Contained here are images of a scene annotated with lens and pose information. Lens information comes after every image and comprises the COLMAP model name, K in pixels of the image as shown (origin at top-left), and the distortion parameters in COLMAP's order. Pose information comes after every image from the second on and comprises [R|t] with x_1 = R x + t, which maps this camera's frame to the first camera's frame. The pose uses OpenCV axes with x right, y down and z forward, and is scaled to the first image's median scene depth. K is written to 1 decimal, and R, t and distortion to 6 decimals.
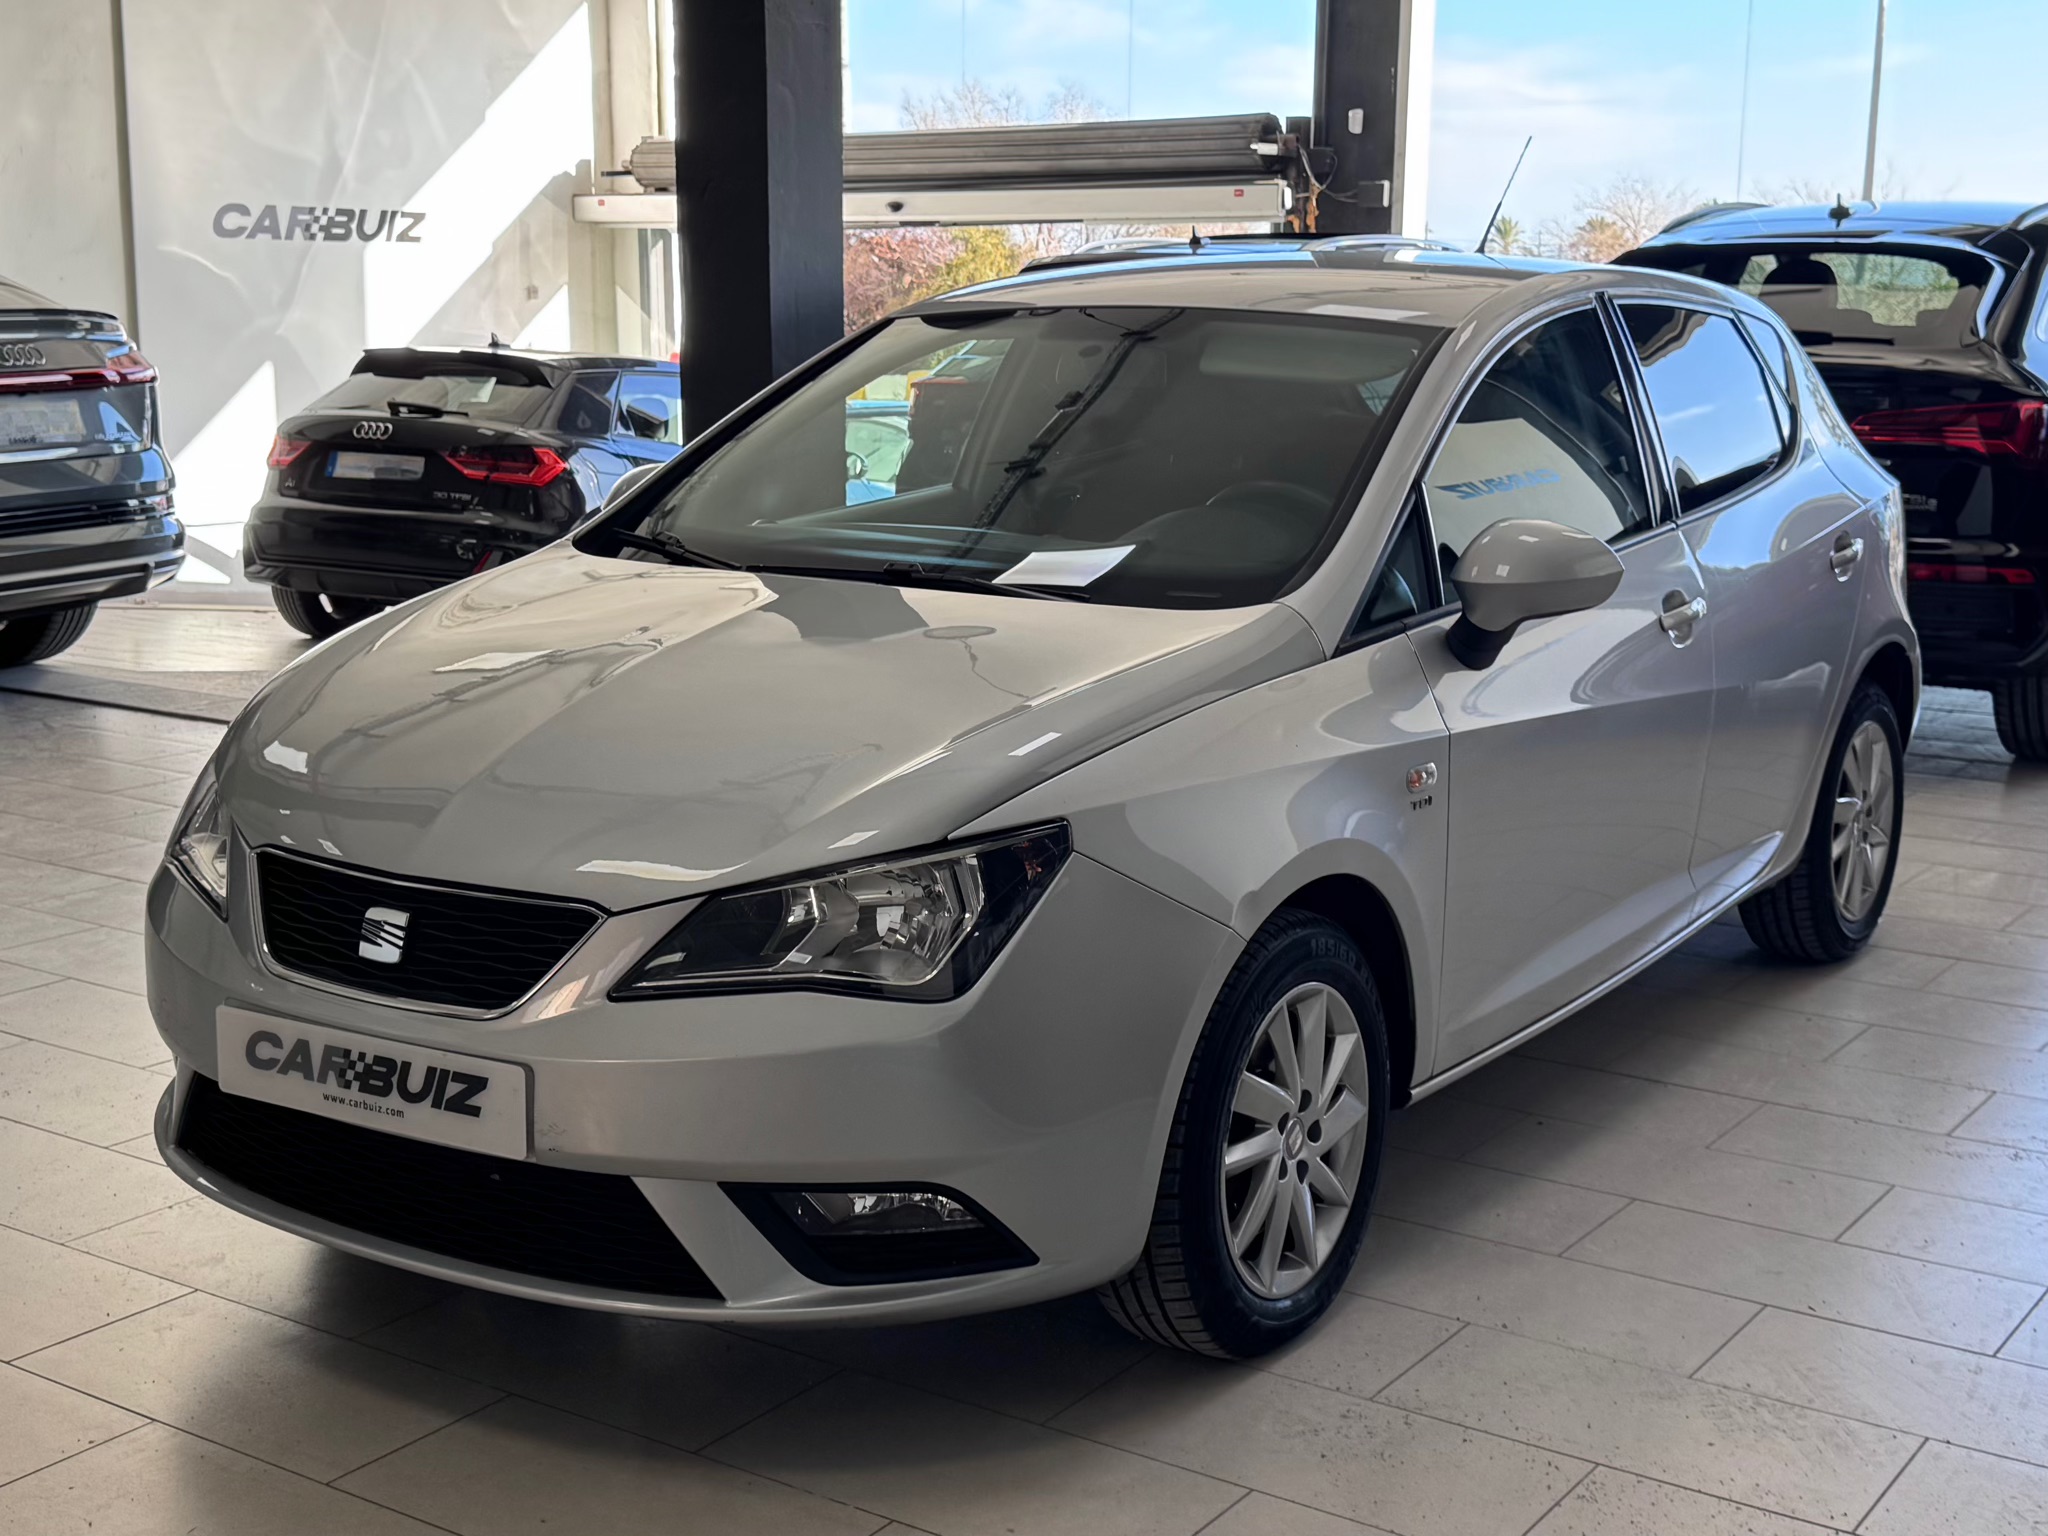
lens RADIAL K [[2607.1, 0, 1020.1], [0, 2607.1, 750.9], [0, 0, 1]] dist [0.123001, 0.000000]
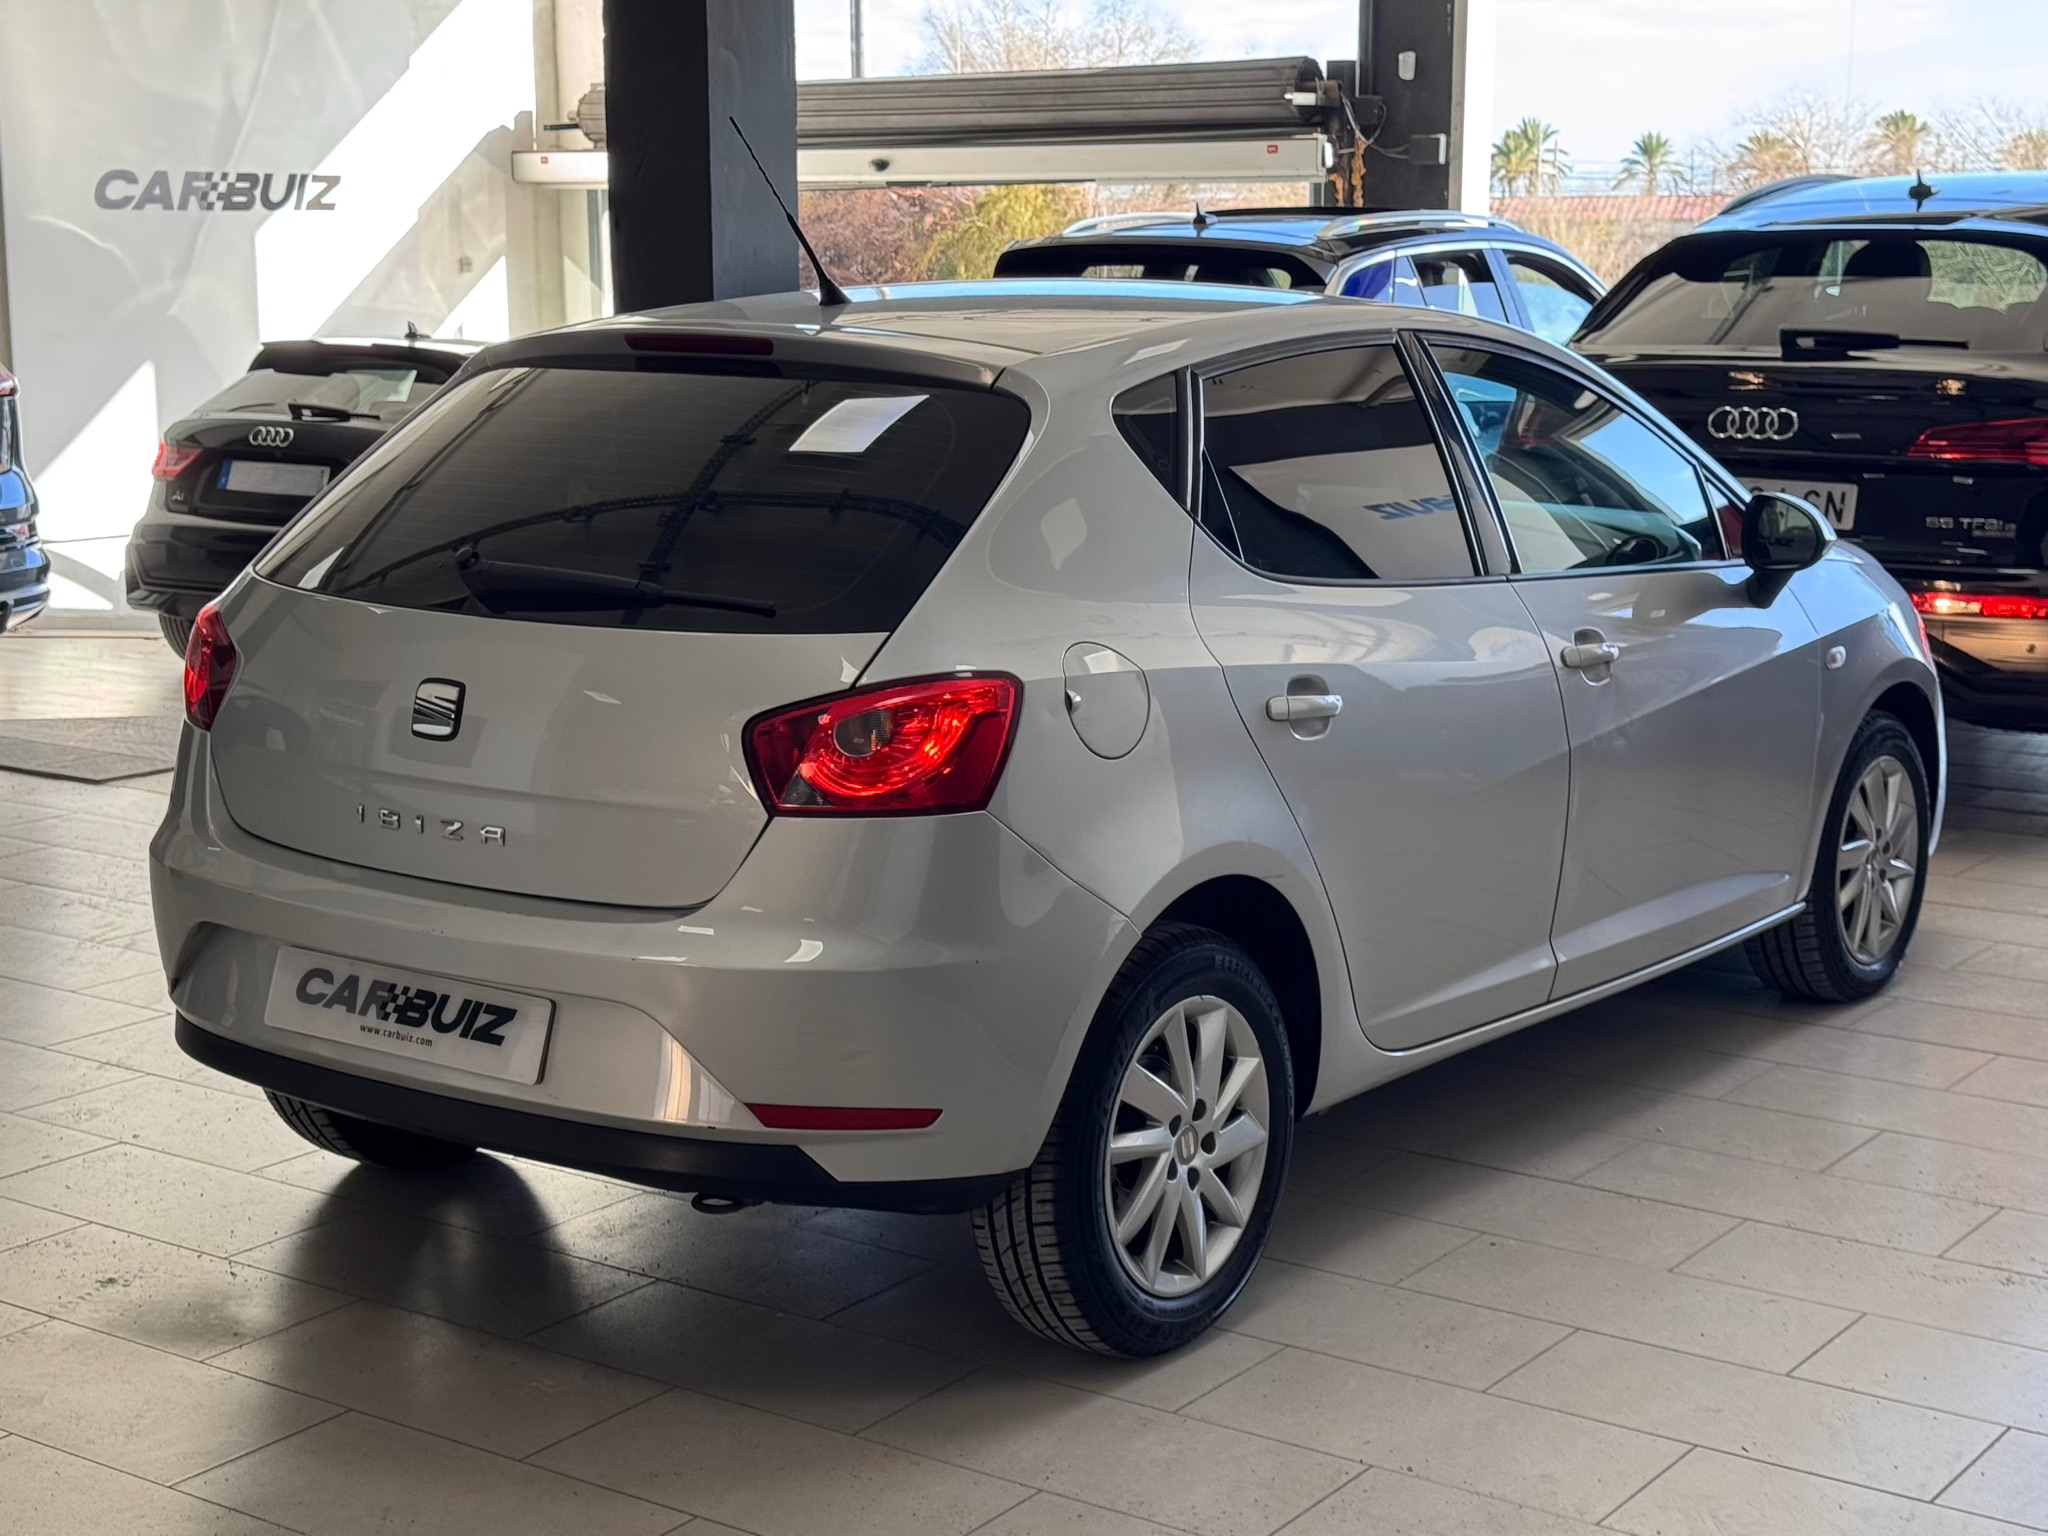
lens RADIAL K [[3096.3, 0, 1012.6], [0, 3096.3, 765.5], [0, 0, 1]] dist [0.151335, 0.000000]
pose [[0.999762, -0.004522, -0.021351, 0.036456], [0.004482, 0.999988, -0.001915, -0.015243], [0.021360, 0.001819, 0.999770, -0.057527]]
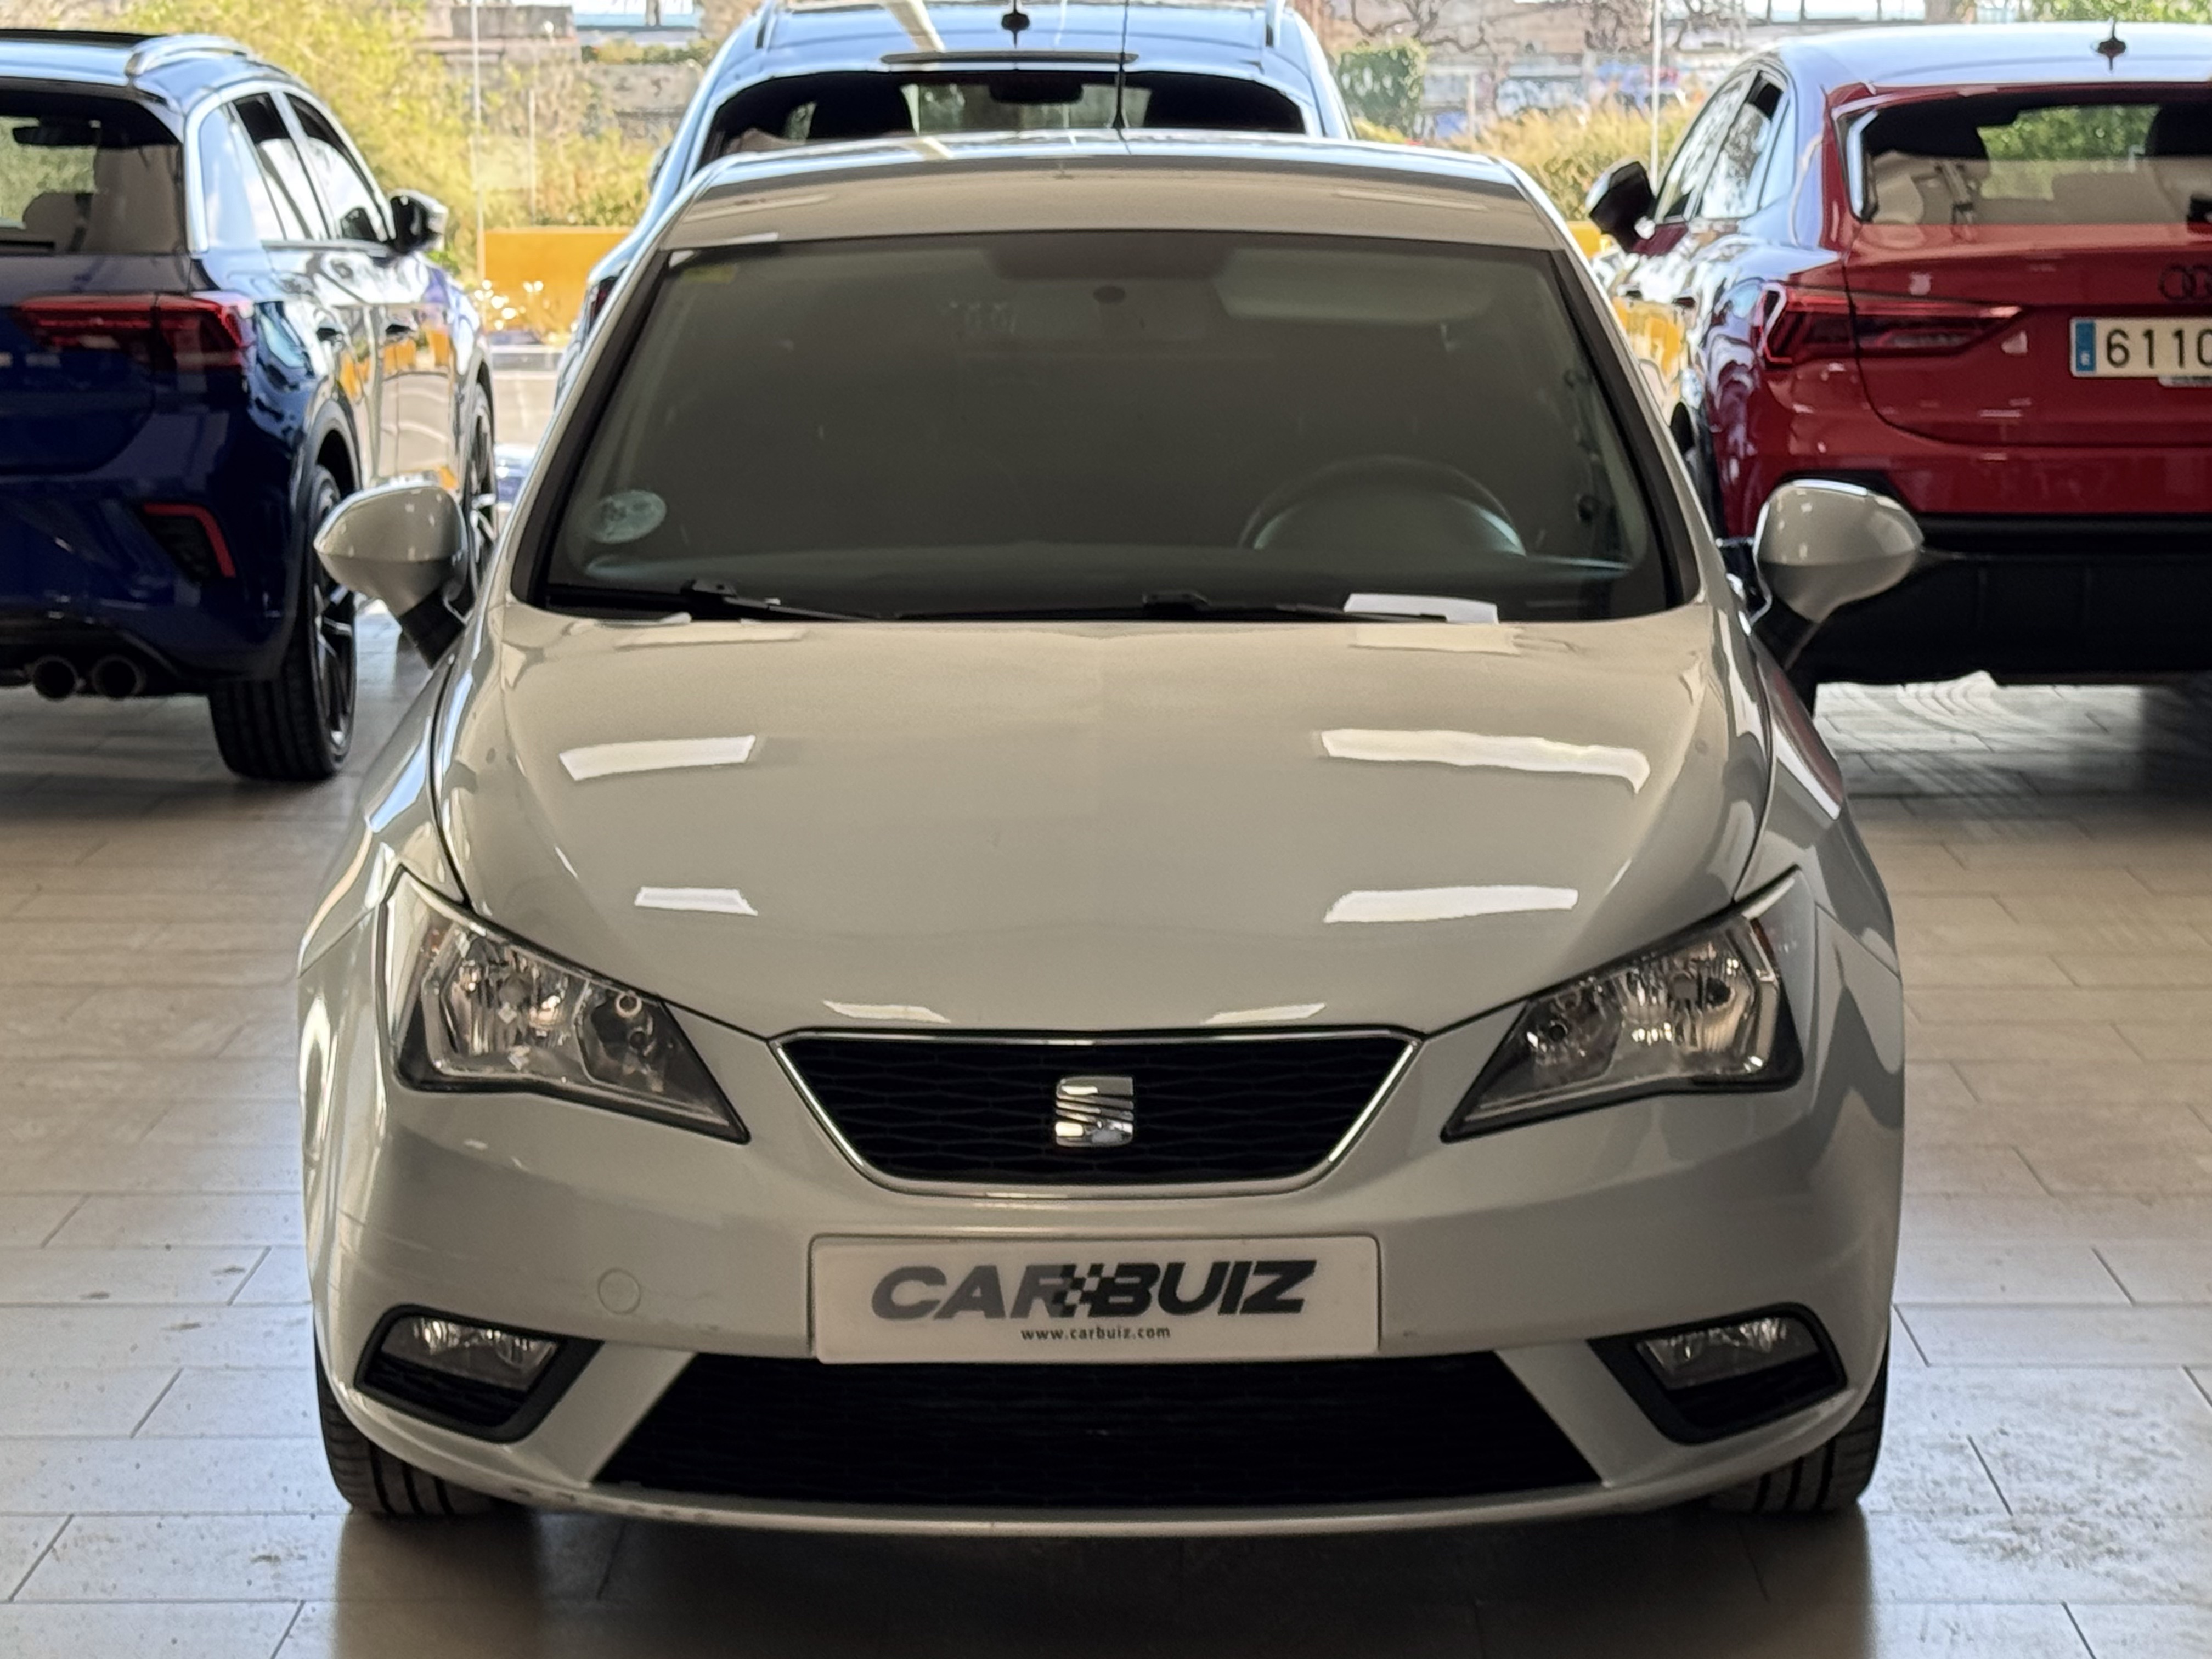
lens RADIAL K [[5049.4, 0, 1125.7], [0, 5049.4, 836.4], [0, 0, 1]] dist [0.144205, 0.000000]
pose [[0.831741, -0.098988, 0.546268, -0.483139], [0.107395, 0.994078, 0.016615, -0.015984], [-0.544678, 0.044847, 0.837445, -0.119059]]
